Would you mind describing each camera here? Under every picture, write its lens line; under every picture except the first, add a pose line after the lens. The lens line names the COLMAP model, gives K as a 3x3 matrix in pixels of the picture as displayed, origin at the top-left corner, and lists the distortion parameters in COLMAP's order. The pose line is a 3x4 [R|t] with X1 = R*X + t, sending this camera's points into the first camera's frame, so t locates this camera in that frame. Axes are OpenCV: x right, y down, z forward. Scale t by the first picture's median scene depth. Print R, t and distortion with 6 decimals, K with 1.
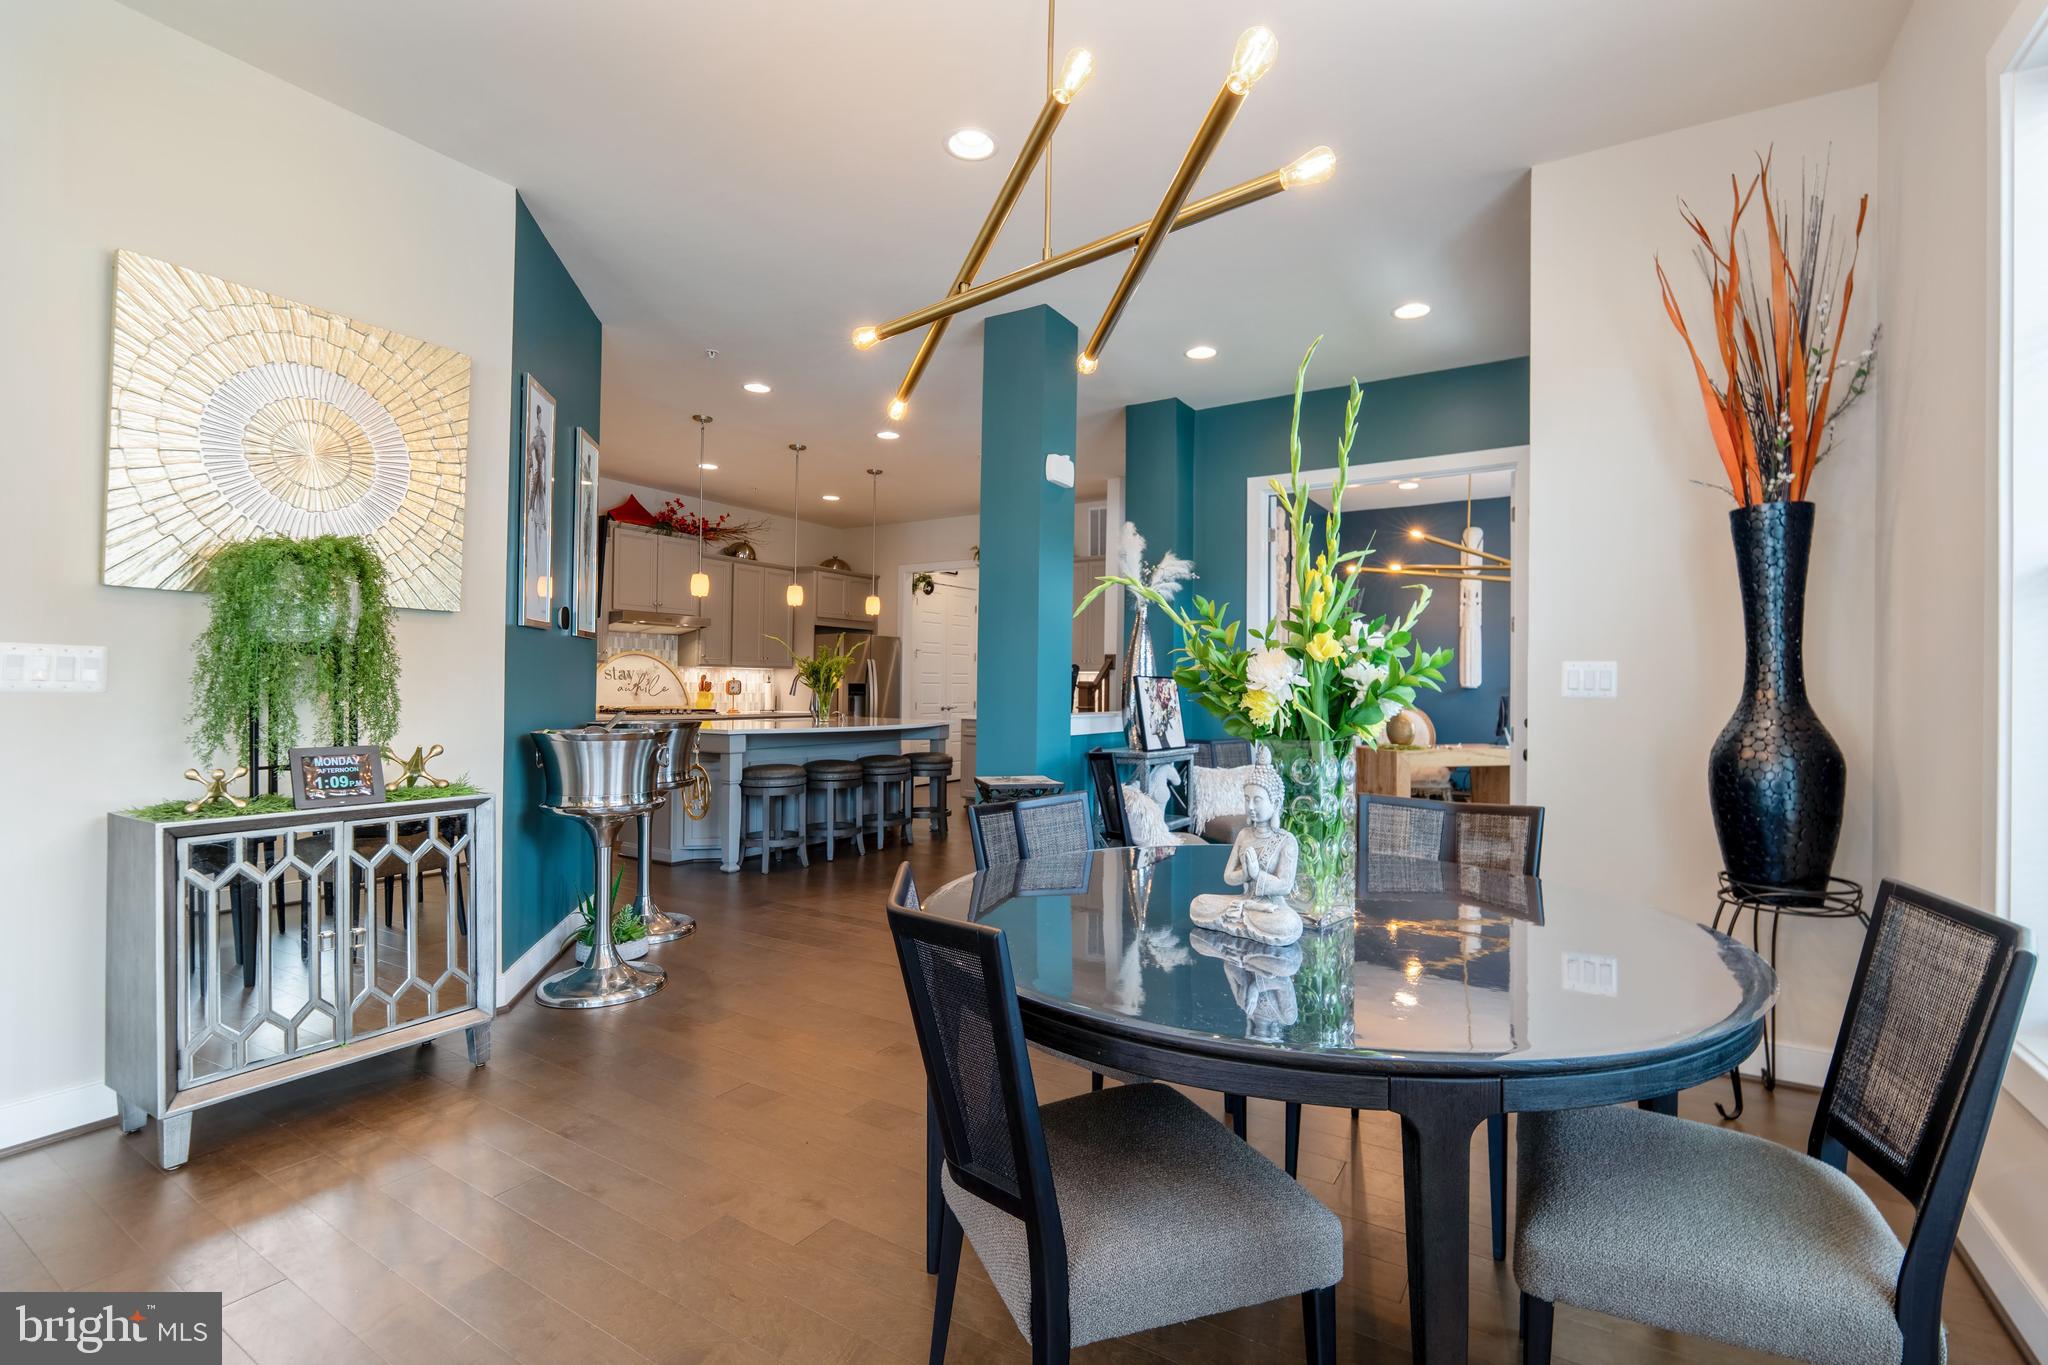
lens RADIAL K [[907.1, 0, 1044.5], [0, 907.1, 673.9], [0, 0, 1]] dist [-0.000999, -0.000009]
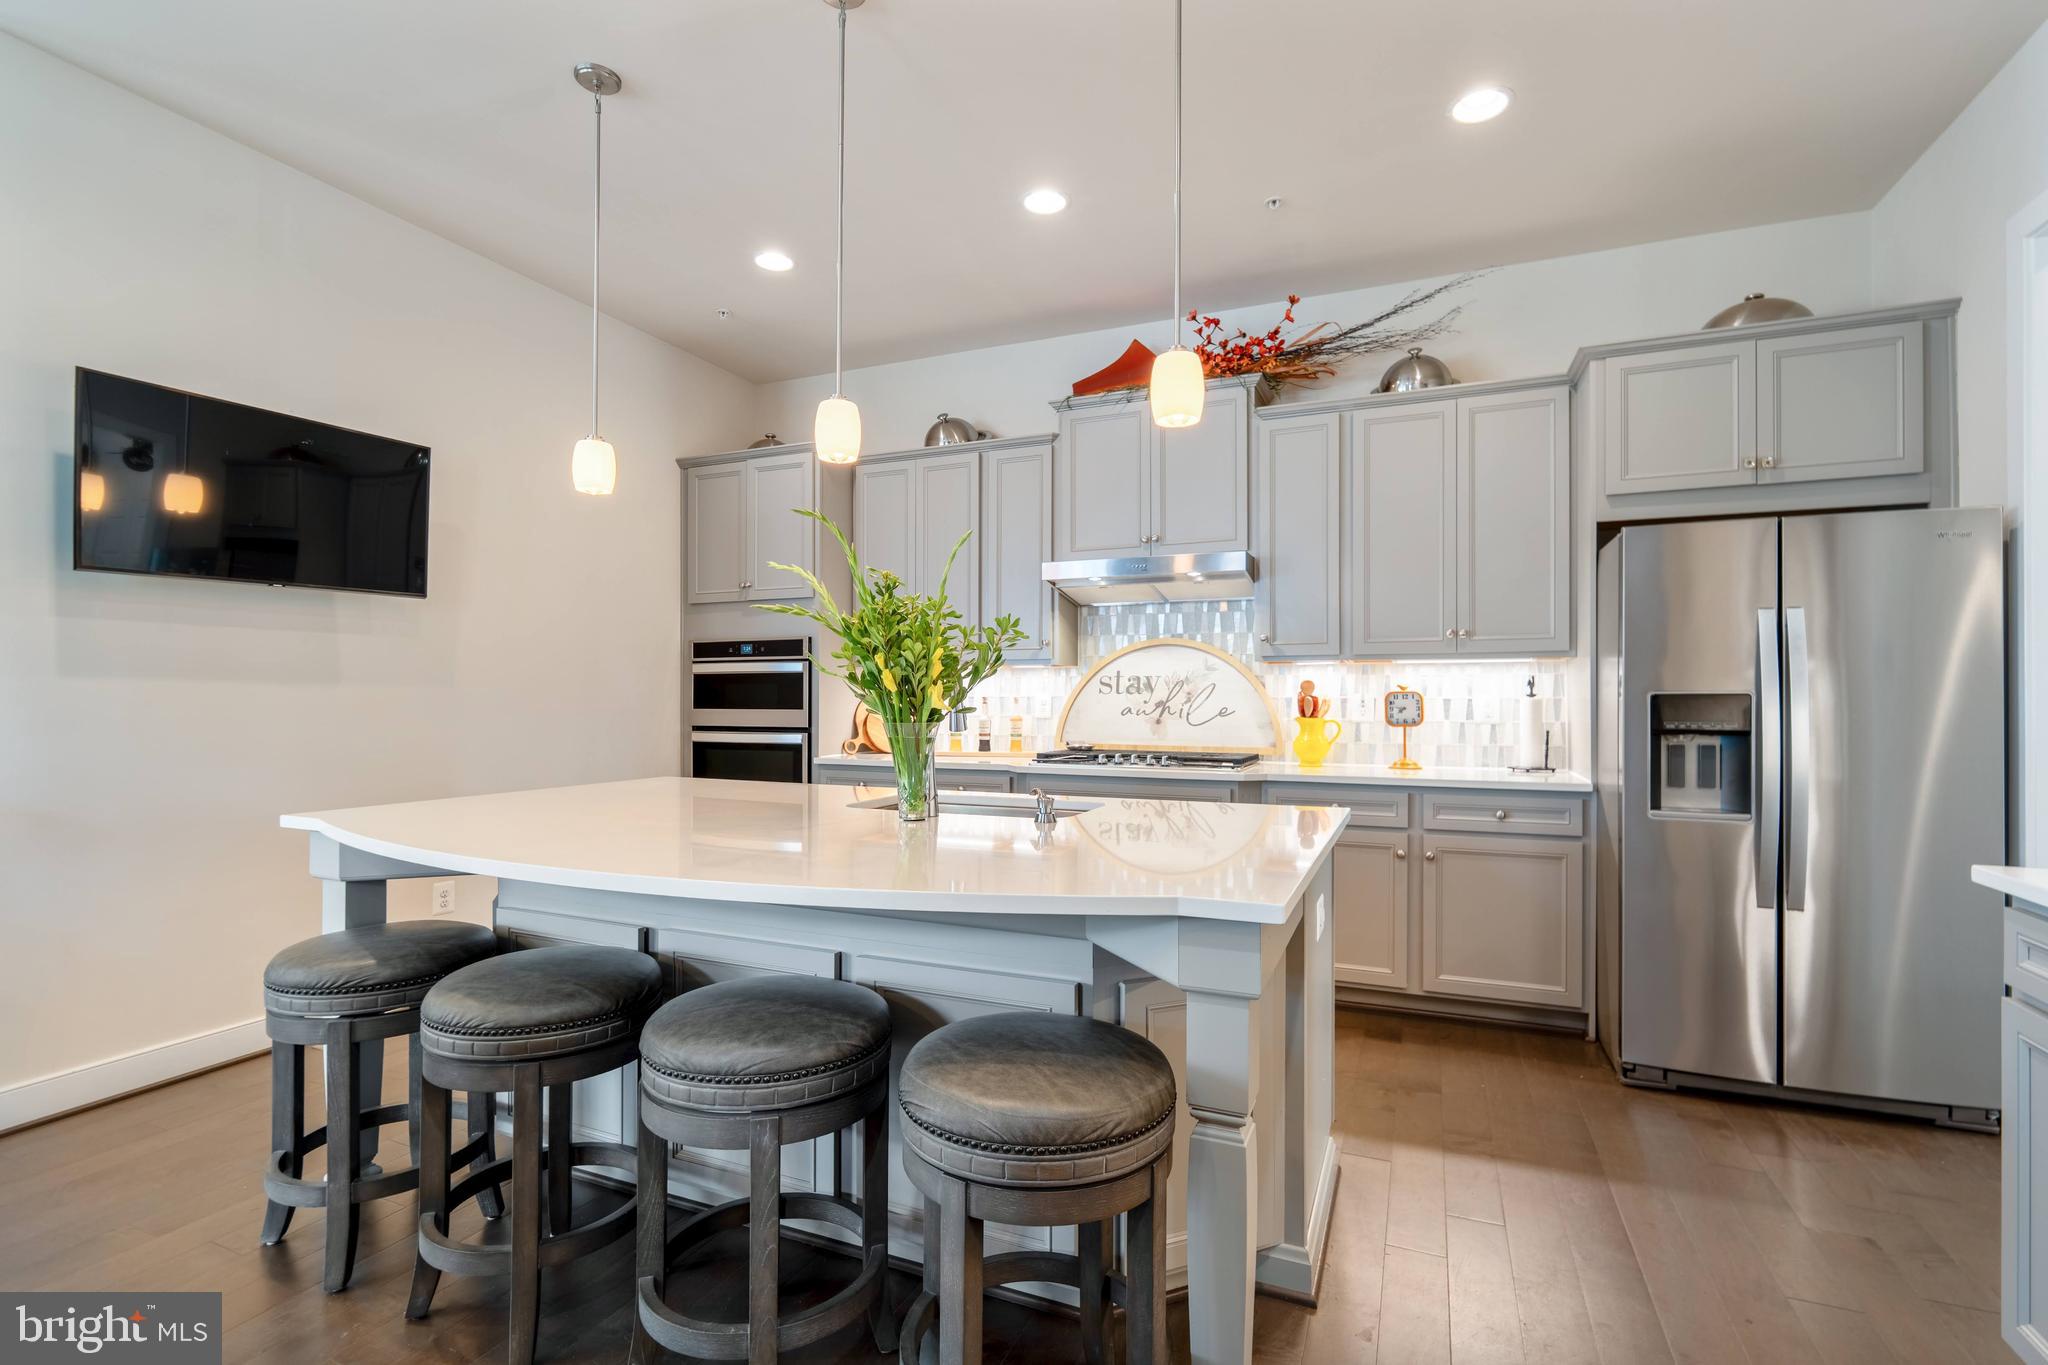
lens RADIAL K [[935.8, 0, 962.9], [0, 935.8, 689.9], [0, 0, 1]] dist [-0.002066, -0.000532]
pose [[0.143864, -0.019431, -0.989407, 0.079367], [0.013205, 0.999756, -0.017715, 0.016871], [0.989509, -0.010516, 0.144085, 1.114891]]
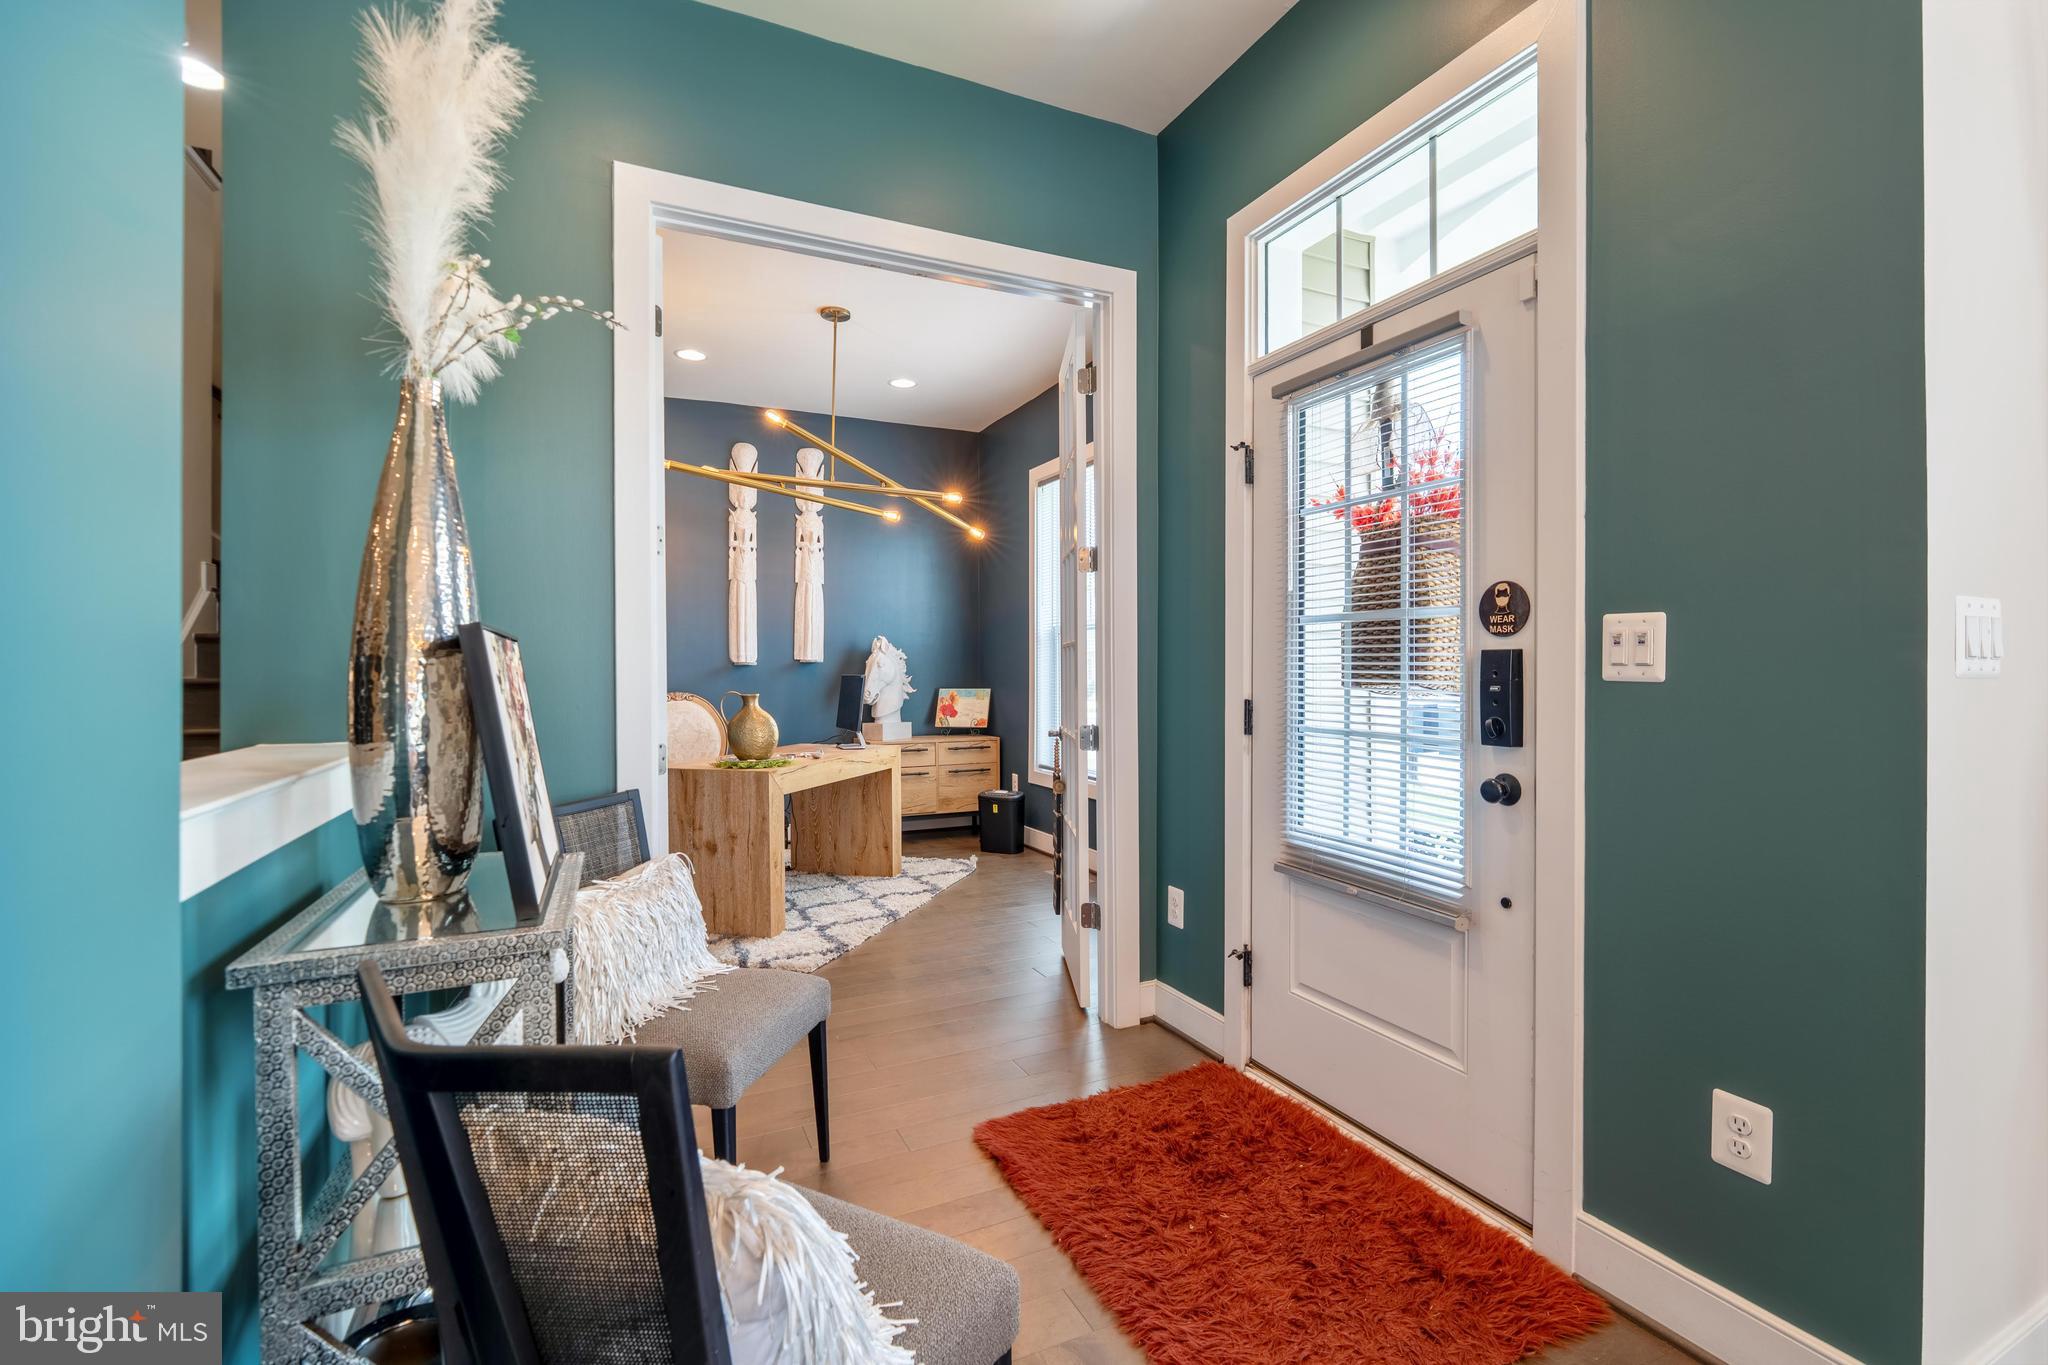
lens RADIAL K [[918.8, 0, 1026.9], [0, 918.8, 673.3], [0, 0, 1]] dist [-0.000351, -0.000017]
pose [[0.554077, -0.015908, 0.832314, -0.020393], [-0.002367, 0.999783, 0.020685, 0.008385], [-0.832462, -0.013431, 0.553919, 0.582045]]
